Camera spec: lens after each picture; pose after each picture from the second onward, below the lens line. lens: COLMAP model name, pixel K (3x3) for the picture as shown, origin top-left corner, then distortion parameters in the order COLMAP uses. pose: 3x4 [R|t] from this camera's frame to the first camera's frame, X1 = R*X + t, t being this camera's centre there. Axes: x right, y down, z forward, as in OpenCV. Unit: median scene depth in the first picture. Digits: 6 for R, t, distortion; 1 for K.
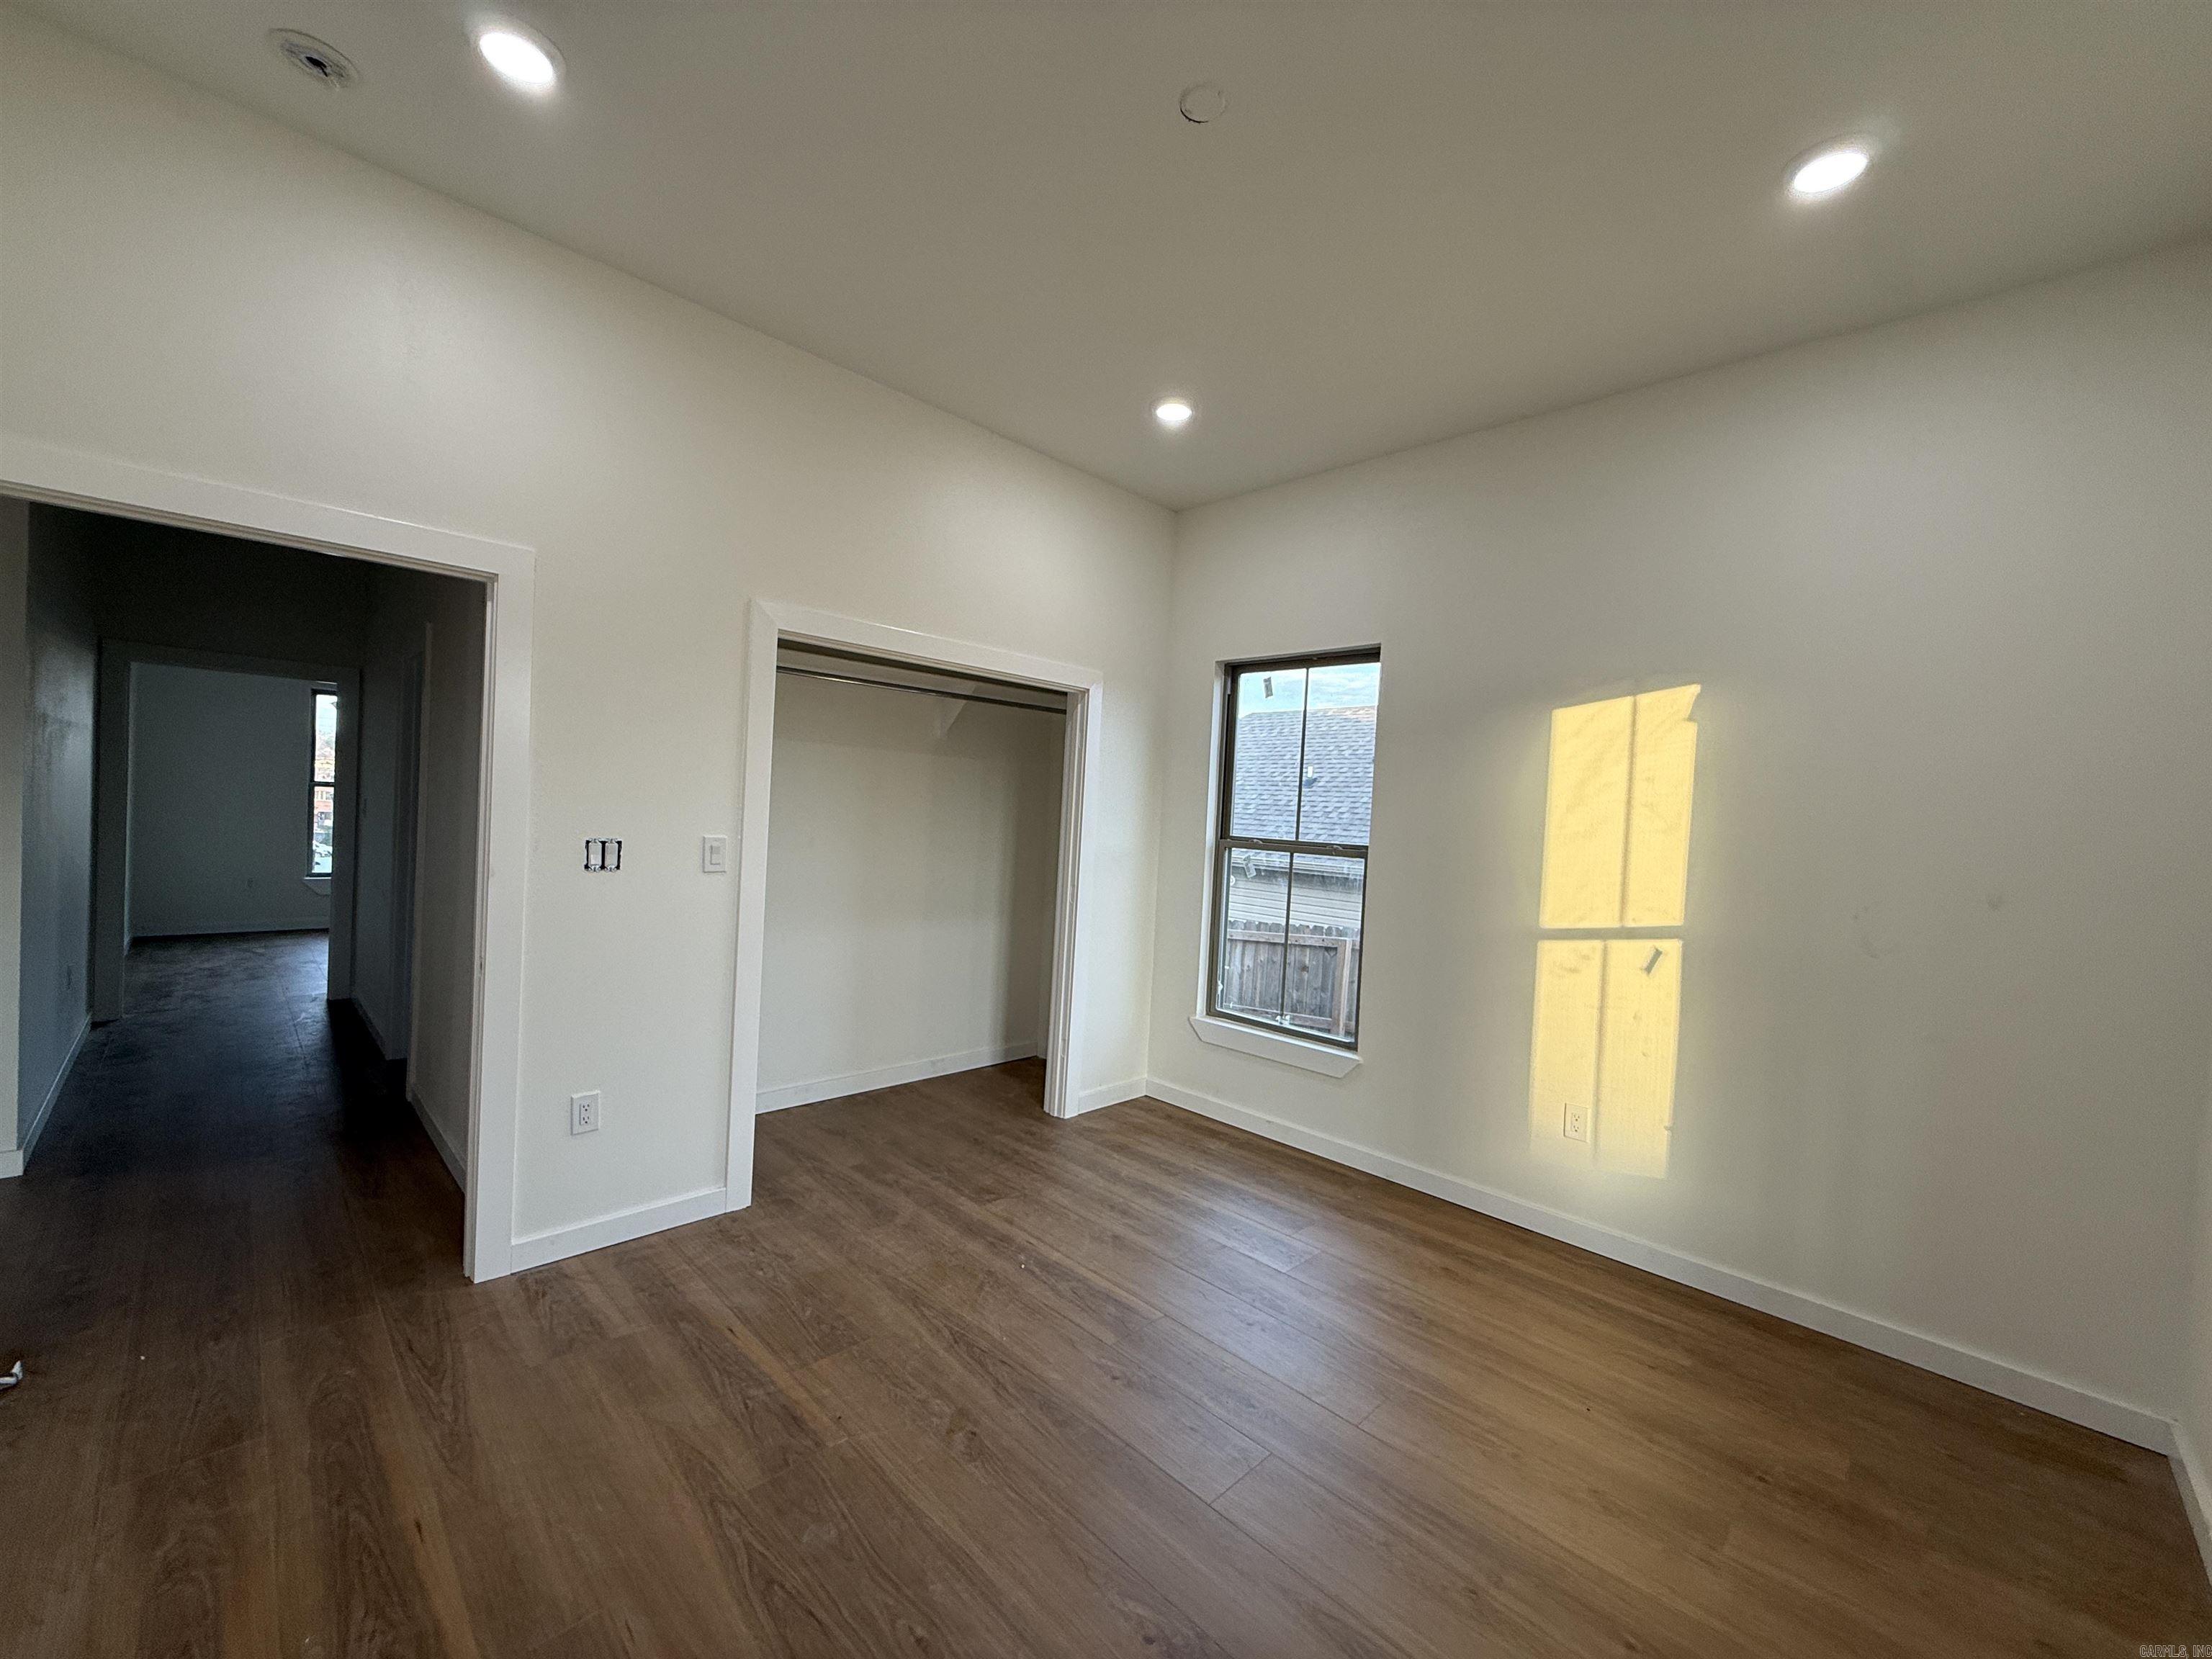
lens RADIAL K [[874.2, 0, 1104.6], [0, 874.2, 834.3], [0, 0, 1]] dist [-0.001835, 0.000212]
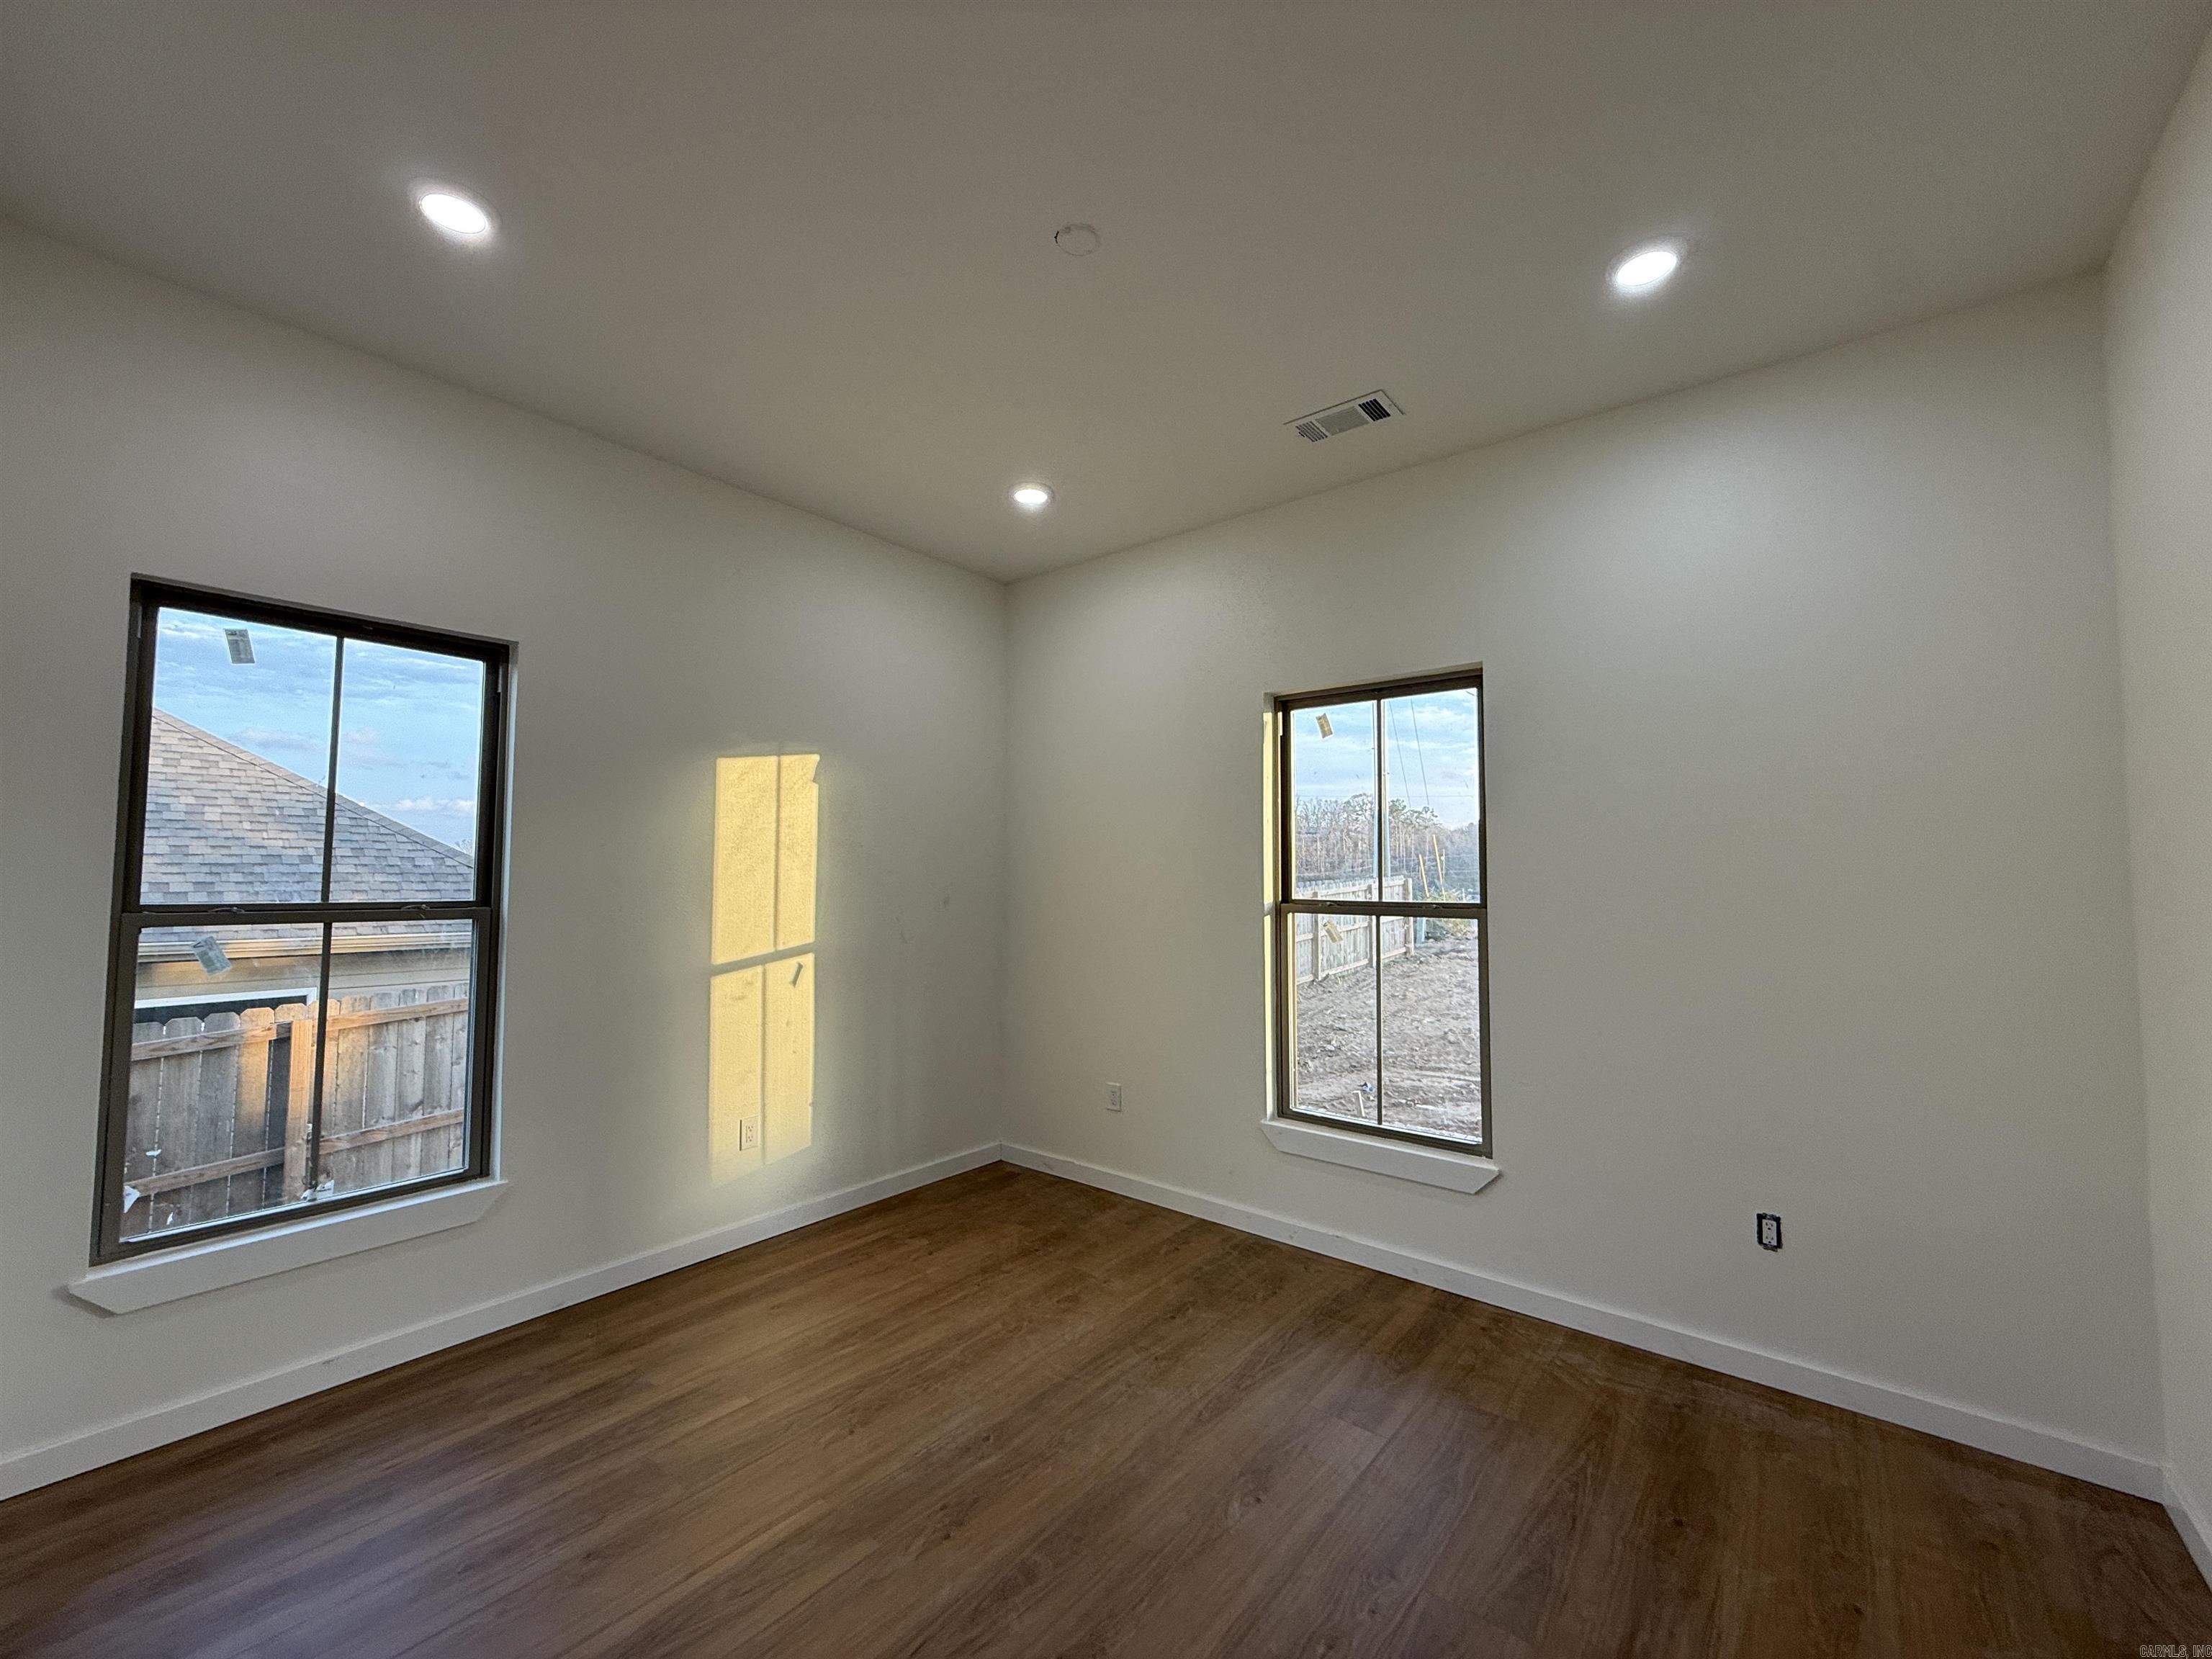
lens RADIAL K [[874.2, 0, 1094.4], [0, 874.2, 840.2], [0, 0, 1]] dist [-0.001835, 0.000212]
pose [[-0.086035, -0.008509, 0.996256, -0.620186], [0.016688, 0.999811, 0.009981, -0.047819], [-0.996152, 0.017485, -0.085877, 0.672184]]
